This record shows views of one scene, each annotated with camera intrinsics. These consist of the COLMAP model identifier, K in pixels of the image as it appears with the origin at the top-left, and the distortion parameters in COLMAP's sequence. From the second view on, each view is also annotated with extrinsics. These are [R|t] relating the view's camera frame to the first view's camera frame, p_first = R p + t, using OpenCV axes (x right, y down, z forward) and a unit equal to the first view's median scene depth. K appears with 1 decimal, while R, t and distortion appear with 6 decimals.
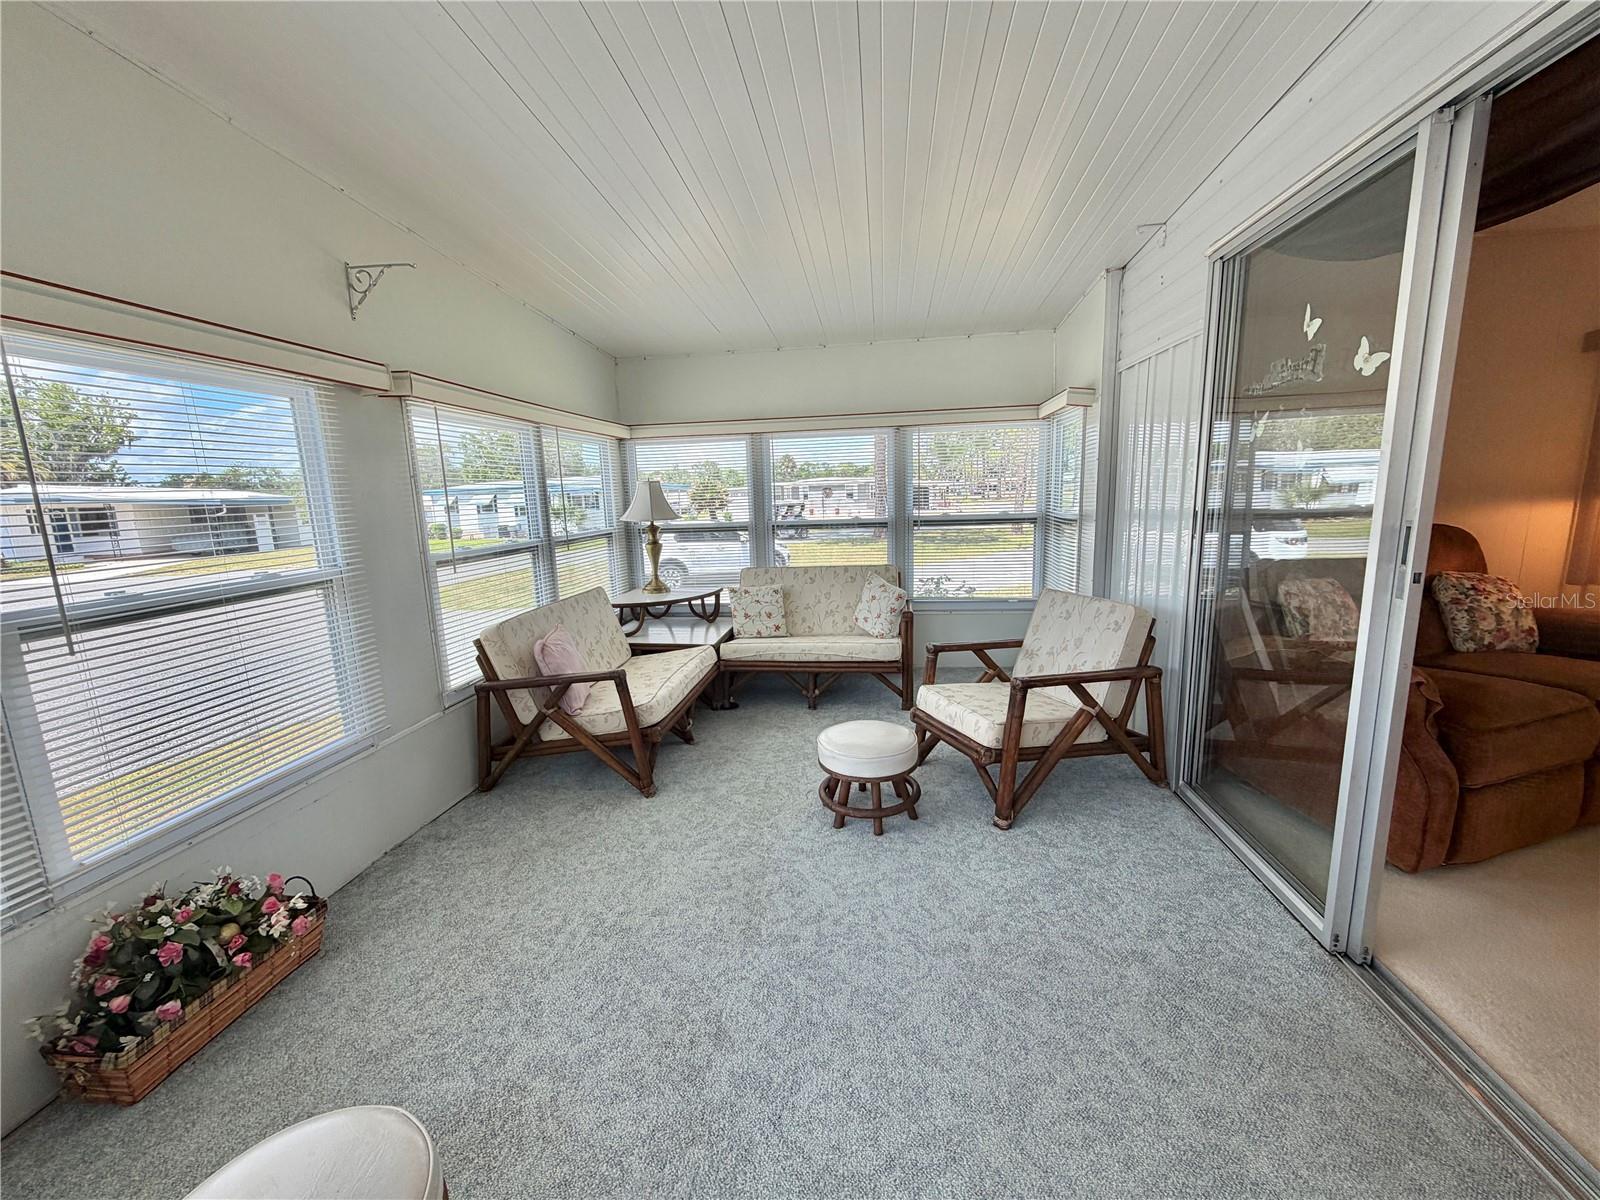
lens RADIAL K [[636.9, 0, 798.3], [0, 636.9, 602.2], [0, 0, 1]] dist [-0.001152, 0.000040]
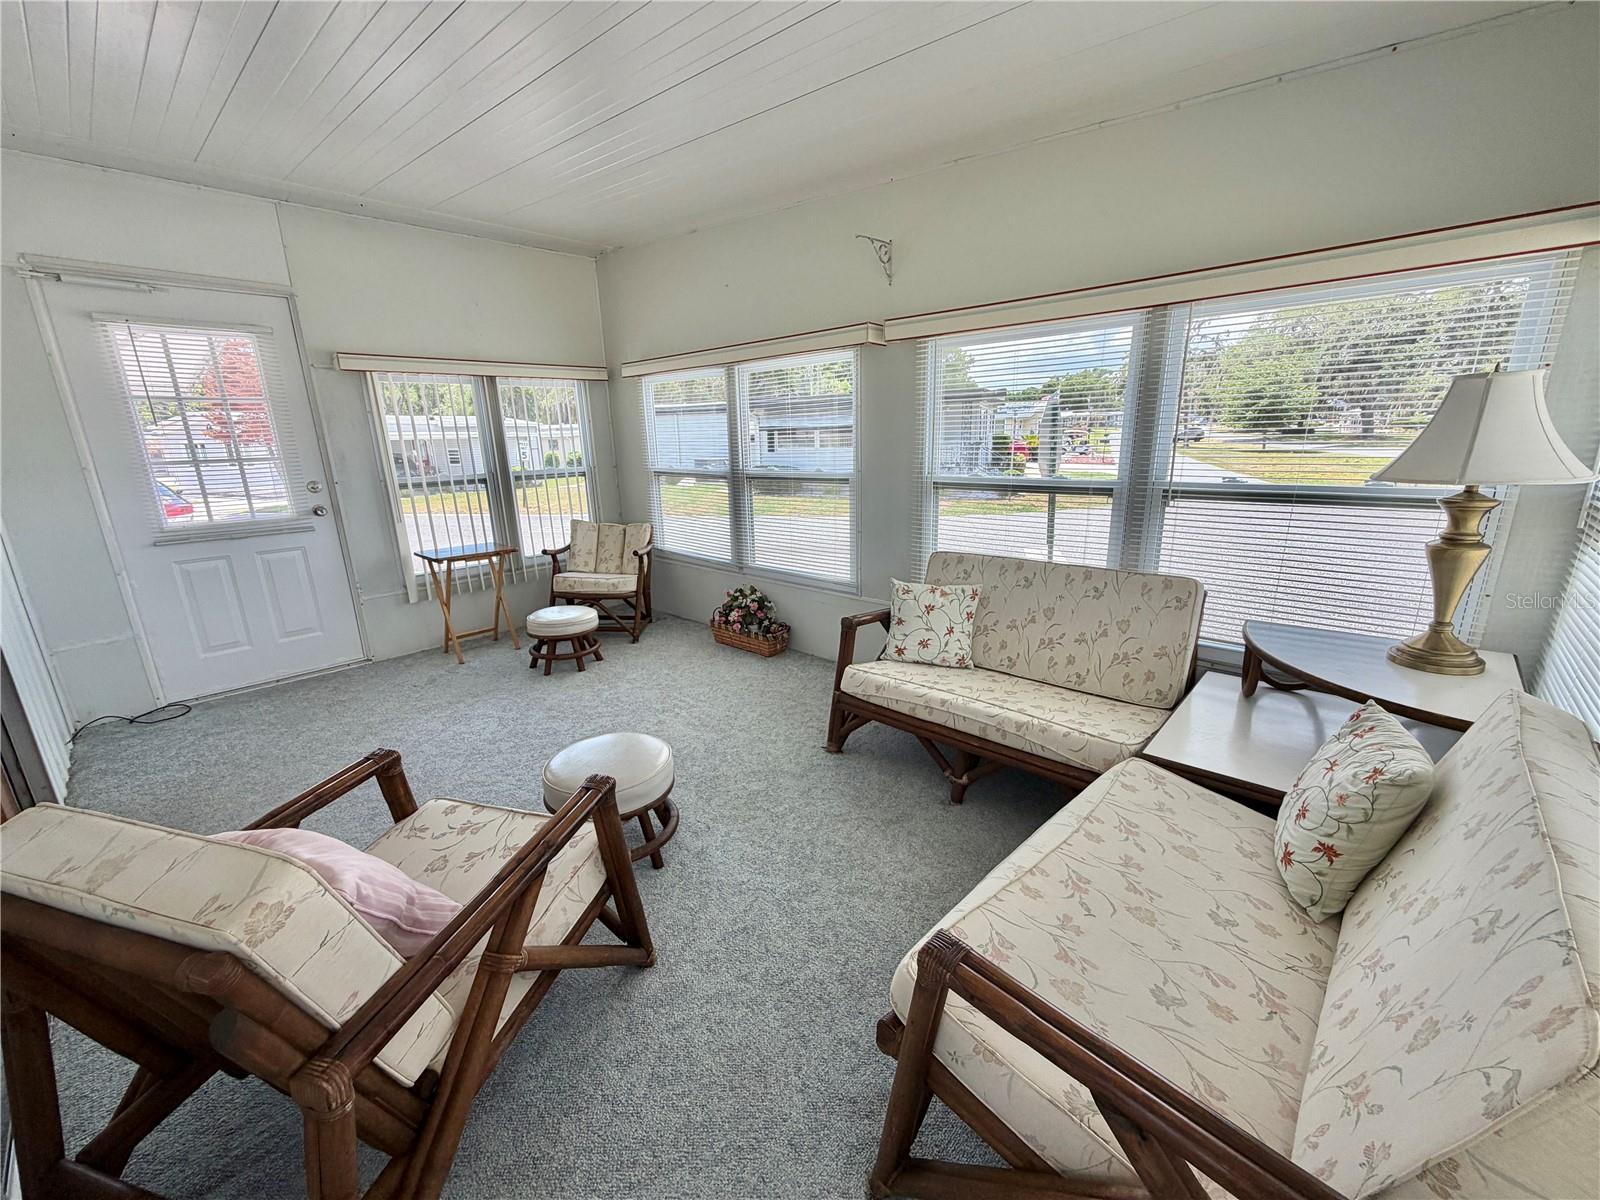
lens RADIAL K [[637.6, 0, 798.8], [0, 637.6, 601.6], [0, 0, 1]] dist [0.001522, -0.000475]
pose [[-0.575695, 0.266361, -0.773064, 0.386327], [-0.102703, 0.914410, 0.391544, -0.218105], [0.811189, 0.304806, -0.499065, 1.130778]]
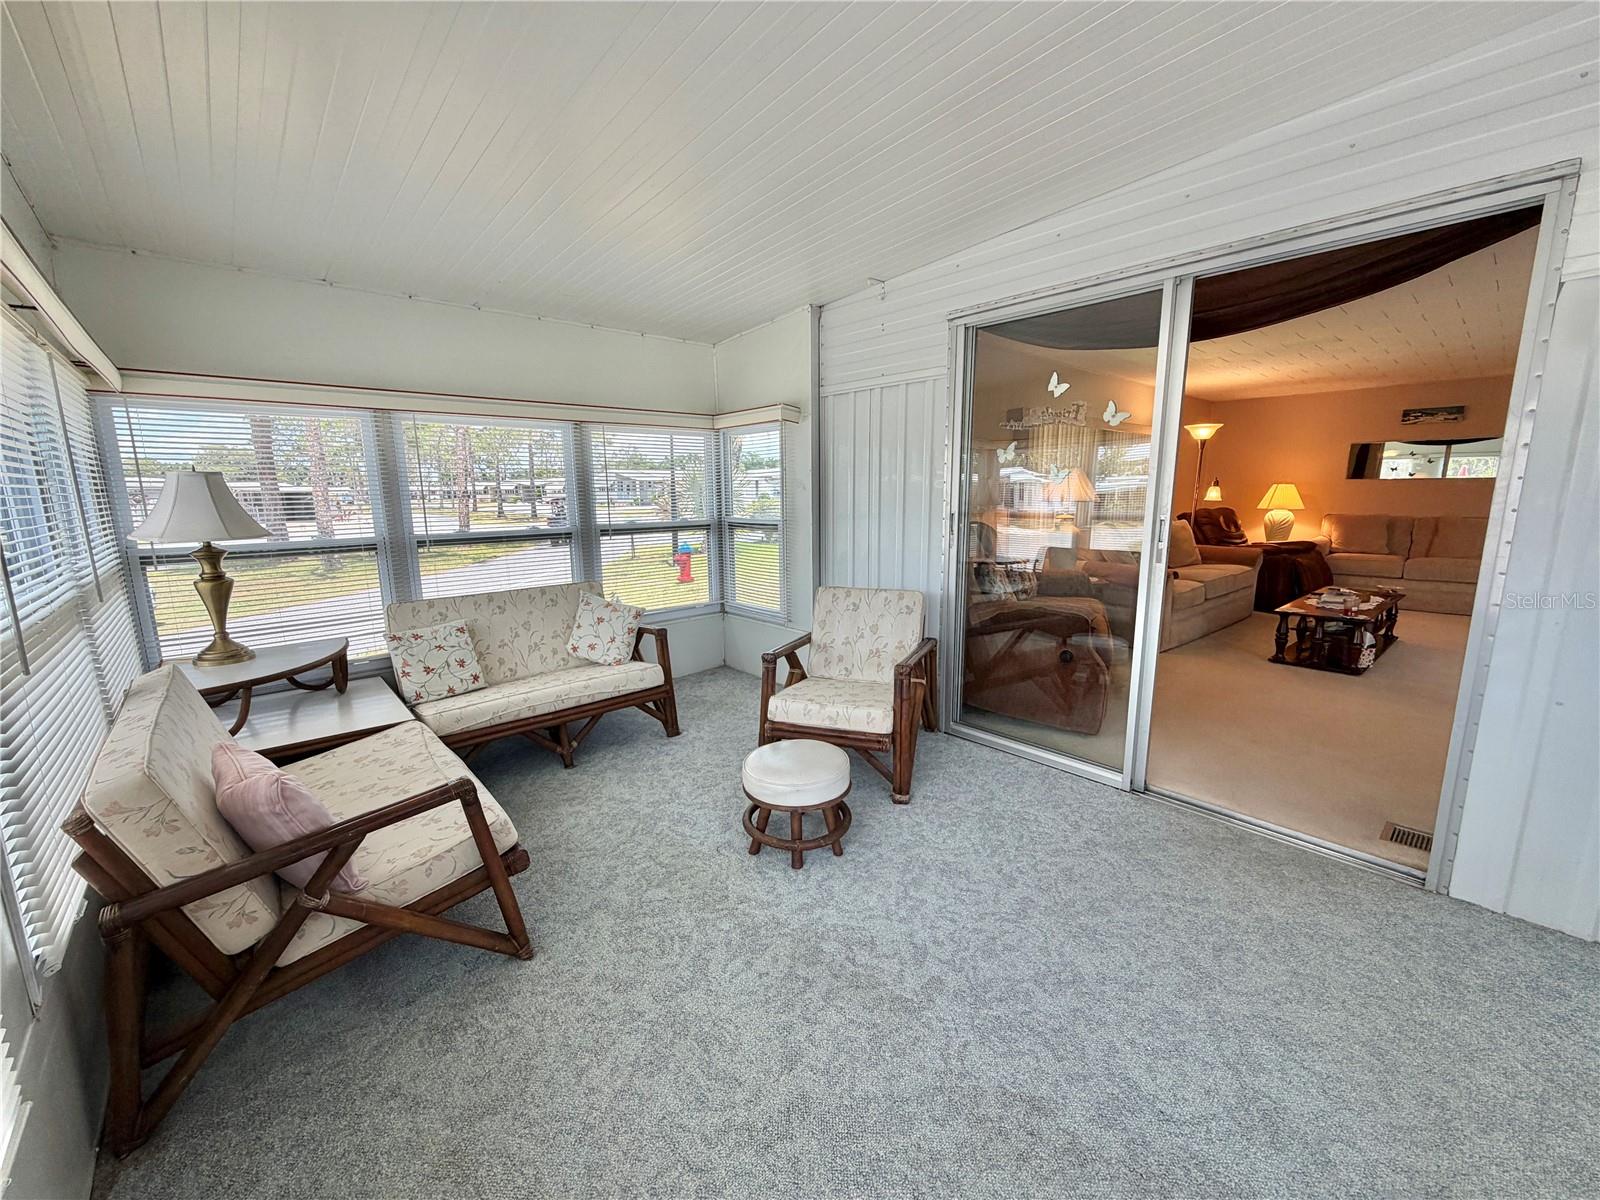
lens RADIAL K [[636.9, 0, 798.3], [0, 636.9, 602.2], [0, 0, 1]] dist [-0.001152, 0.000040]
pose [[0.646424, -0.108496, 0.755225, -0.421905], [0.121426, 0.991851, 0.038557, -0.037472], [-0.753254, 0.066780, 0.654330, 0.285535]]
